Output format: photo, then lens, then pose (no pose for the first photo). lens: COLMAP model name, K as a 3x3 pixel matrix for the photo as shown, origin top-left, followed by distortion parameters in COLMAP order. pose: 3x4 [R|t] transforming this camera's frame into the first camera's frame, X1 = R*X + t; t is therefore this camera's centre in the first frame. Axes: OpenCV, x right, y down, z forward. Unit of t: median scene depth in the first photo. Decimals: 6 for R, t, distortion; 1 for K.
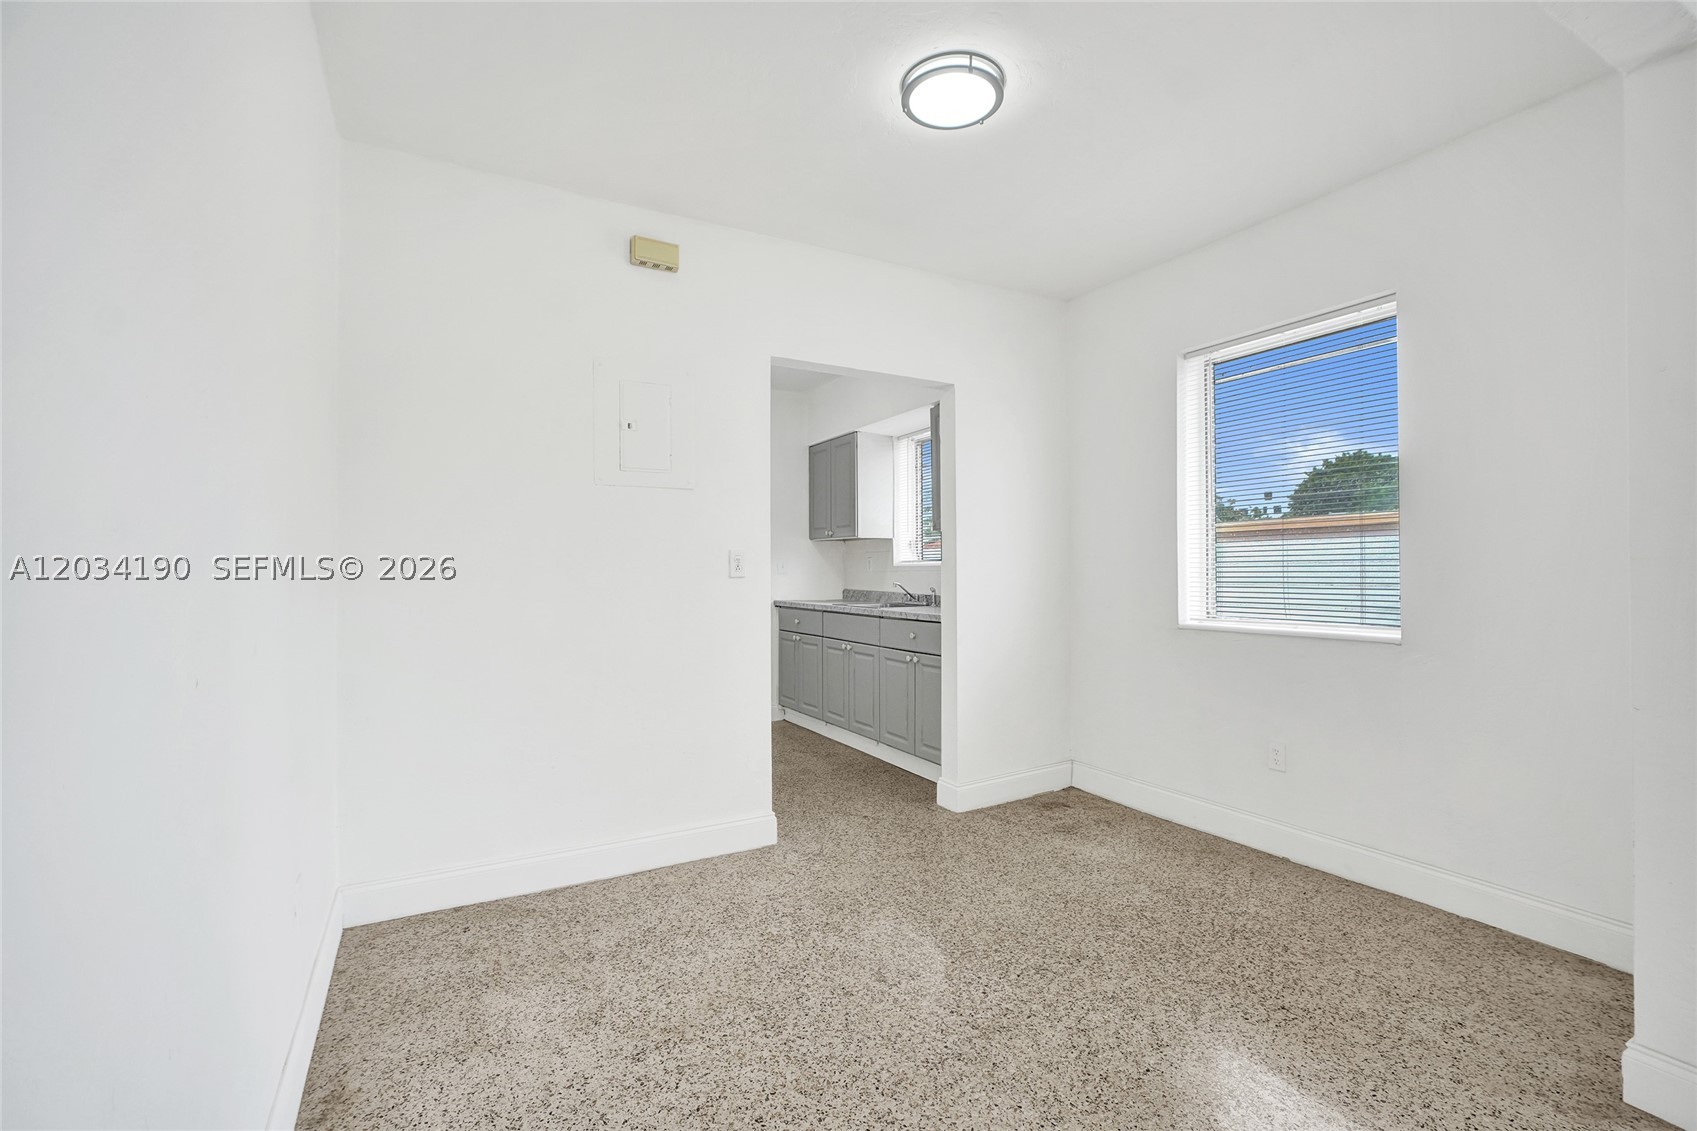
lens RADIAL K [[764.6, 0, 848.5], [0, 764.6, 565.5], [0, 0, 1]] dist [-0.011361, 0.004383]
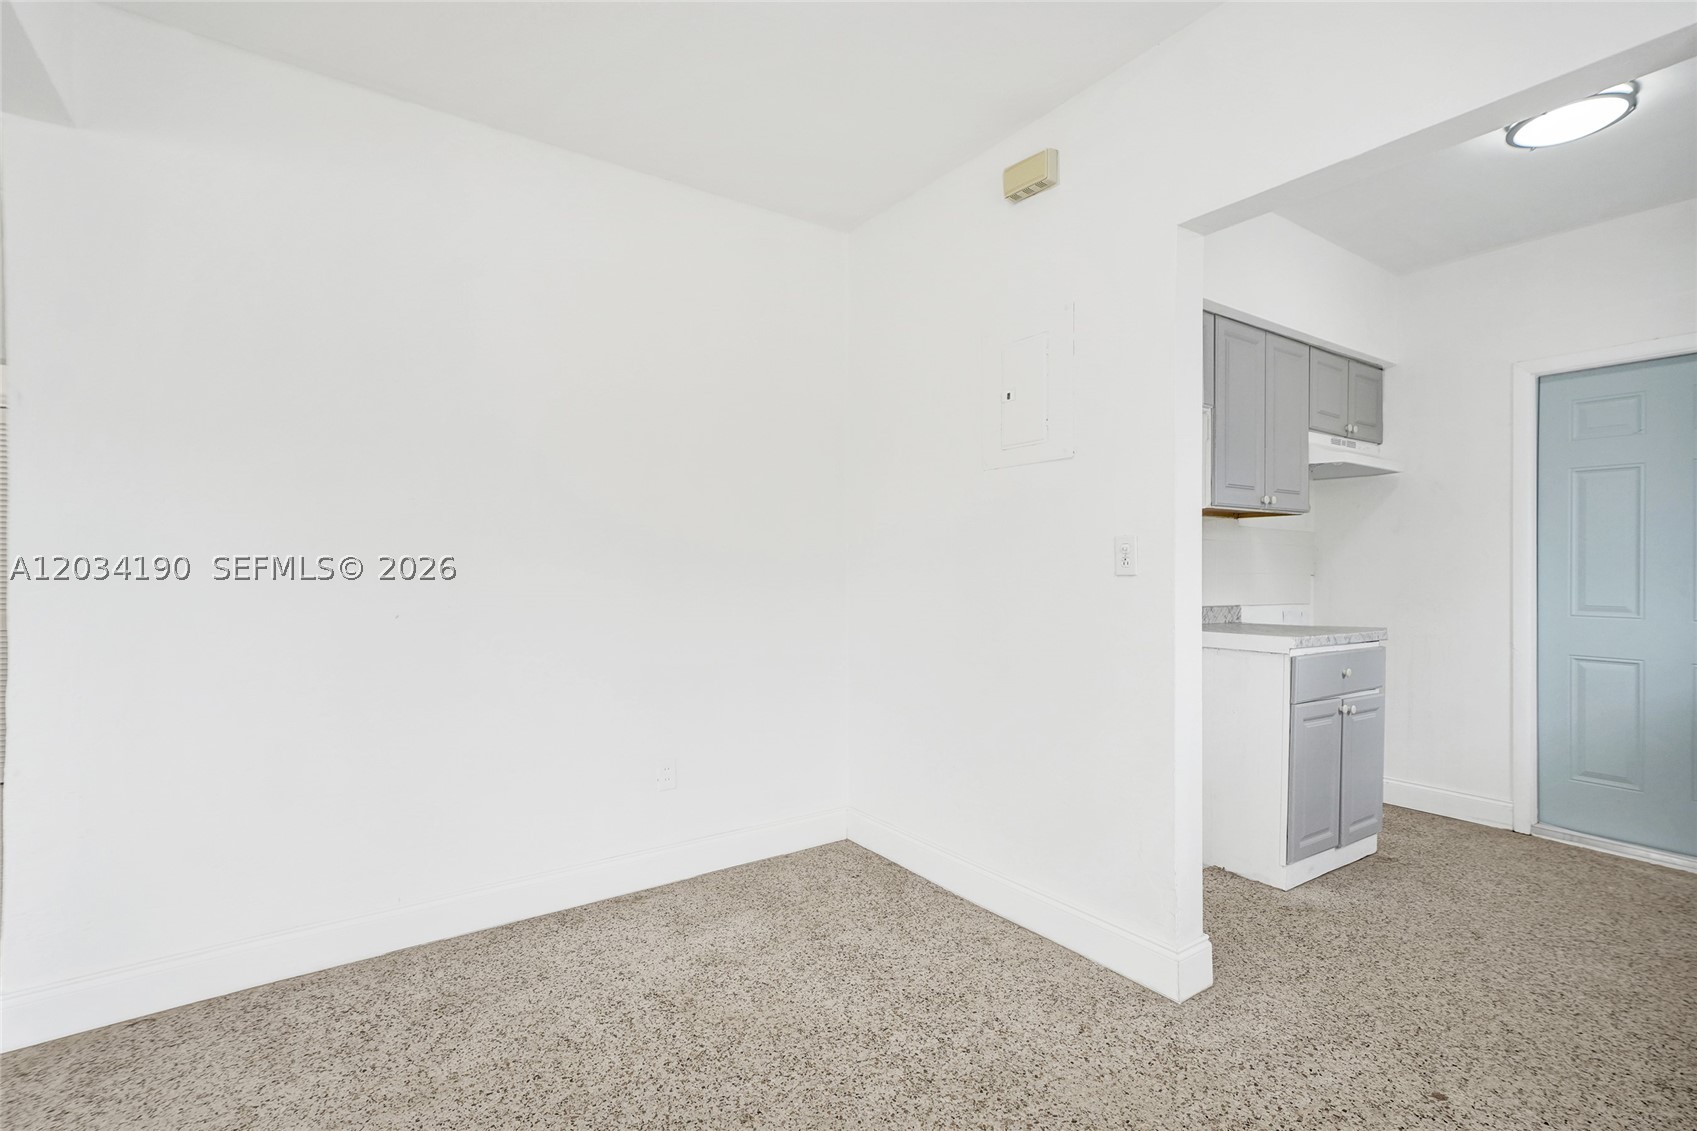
lens RADIAL K [[780.3, 0, 847.5], [0, 780.3, 564.0], [0, 0, 1]] dist [0.000021, 0.009064]
pose [[0.105912, 0.002383, -0.994373, 0.684504], [0.006069, 0.999977, 0.003043, 0.001456], [0.994357, -0.006357, 0.105895, 0.881969]]
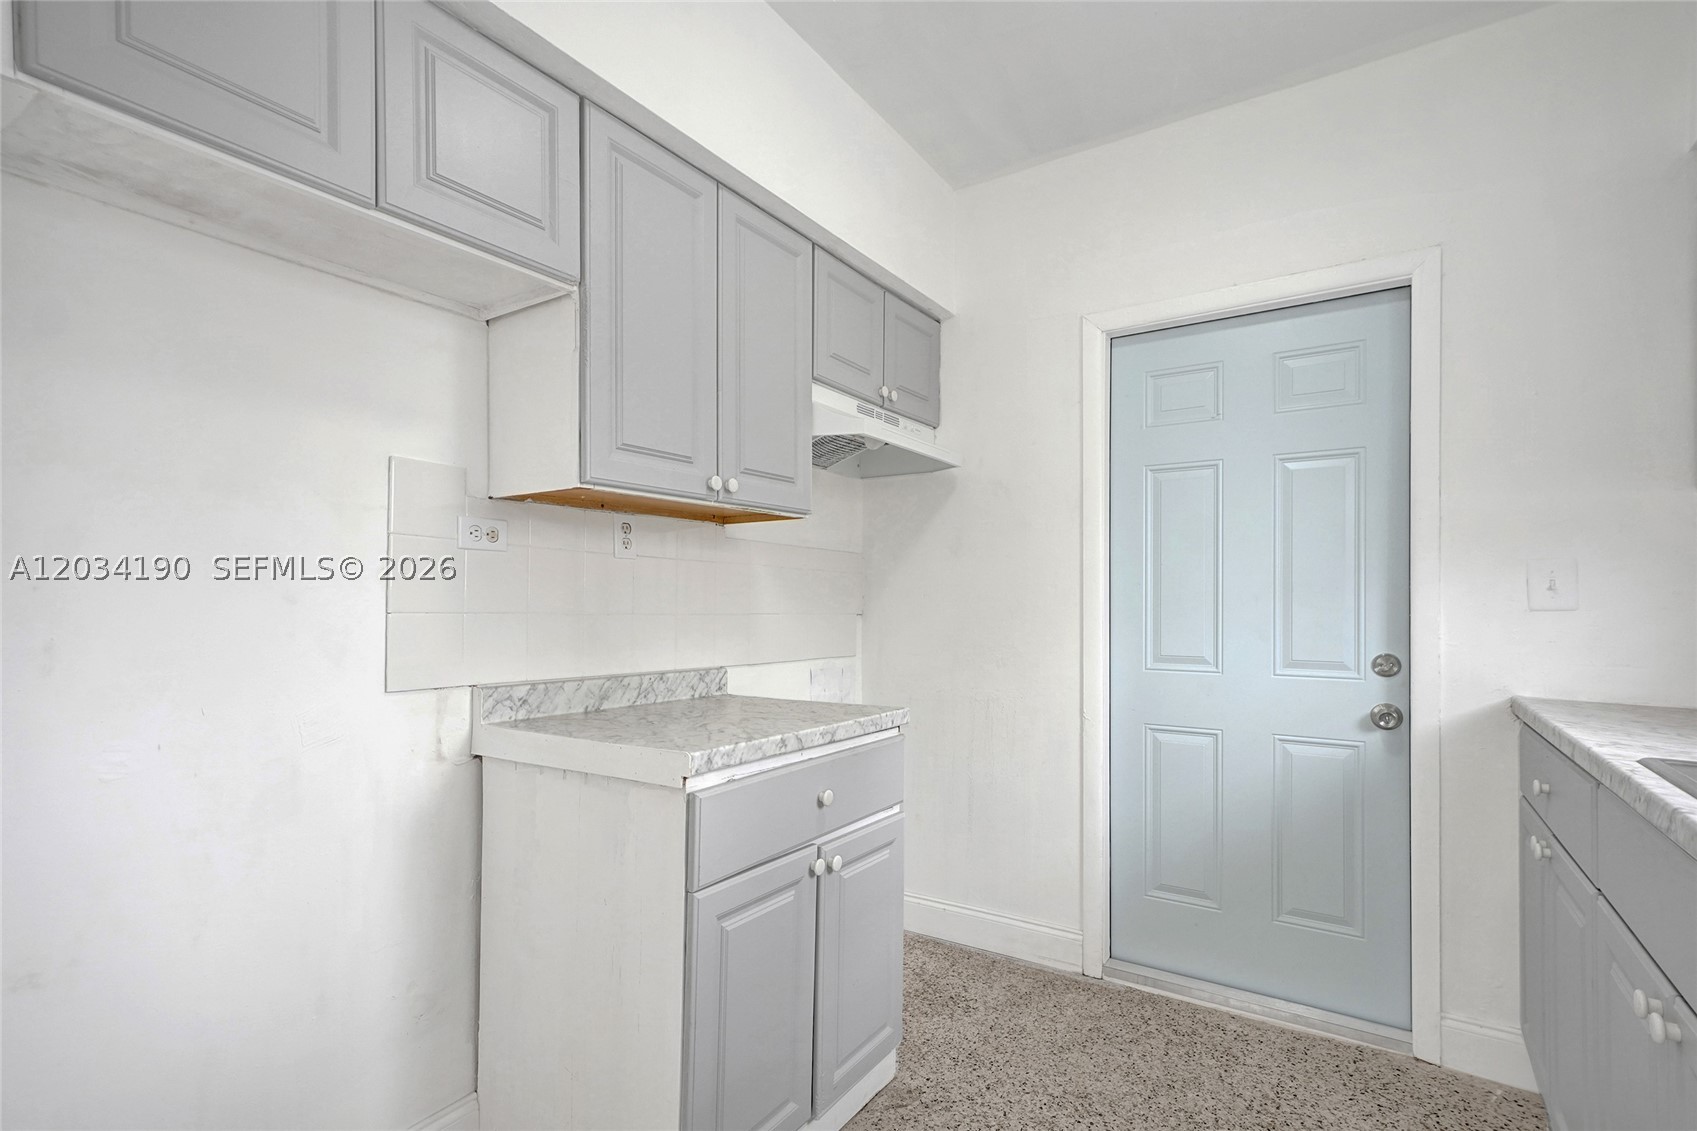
lens RADIAL K [[790.4, 0, 847.4], [0, 790.4, 602.5], [0, 0, 1]] dist [0.001627, 0.011658]
pose [[0.464137, 0.005288, -0.885748, 0.150735], [0.007845, 0.999918, 0.010081, 0.006424], [0.885729, -0.011627, 0.464057, 1.501521]]
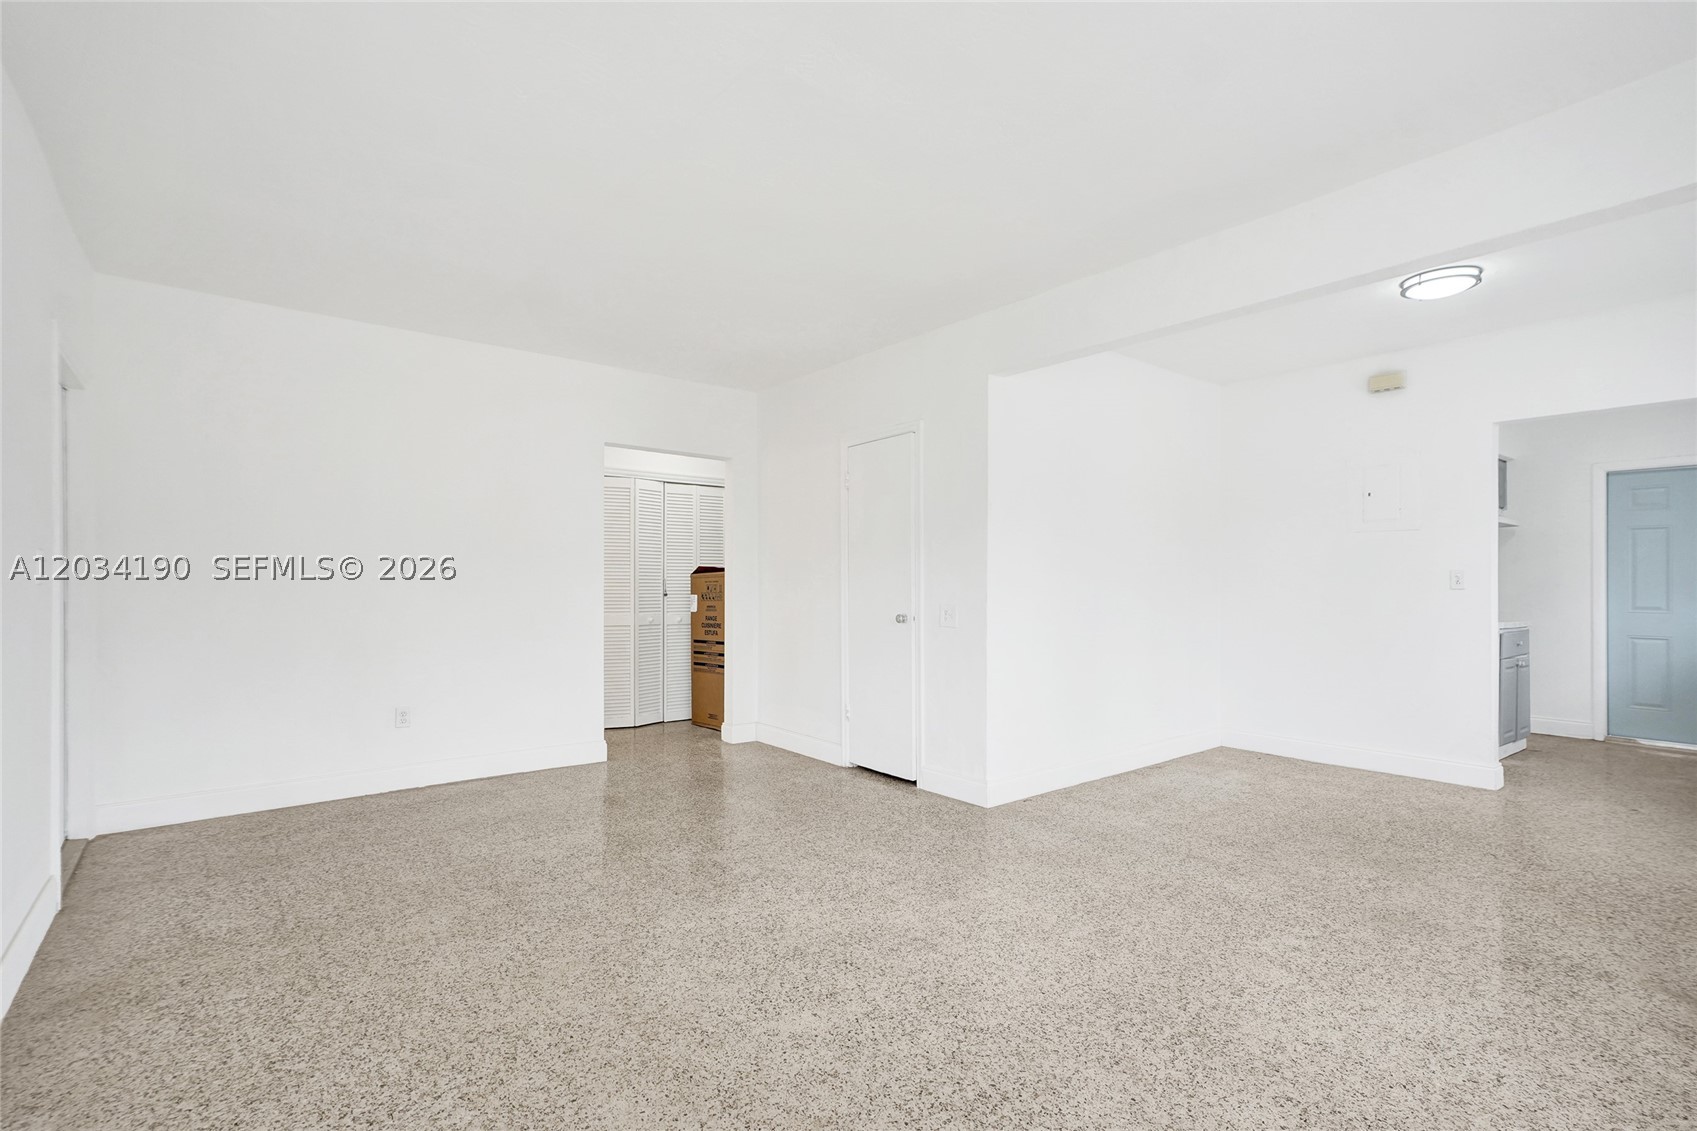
lens RADIAL K [[782.7, 0, 849.2], [0, 782.7, 577.4], [0, 0, 1]] dist [0.015615, 0.001073]
pose [[0.168960, 0.000213, -0.985623, 1.427757], [0.005003, 0.999987, 0.001074, -0.017209], [0.985610, -0.005112, 0.168957, -0.451114]]
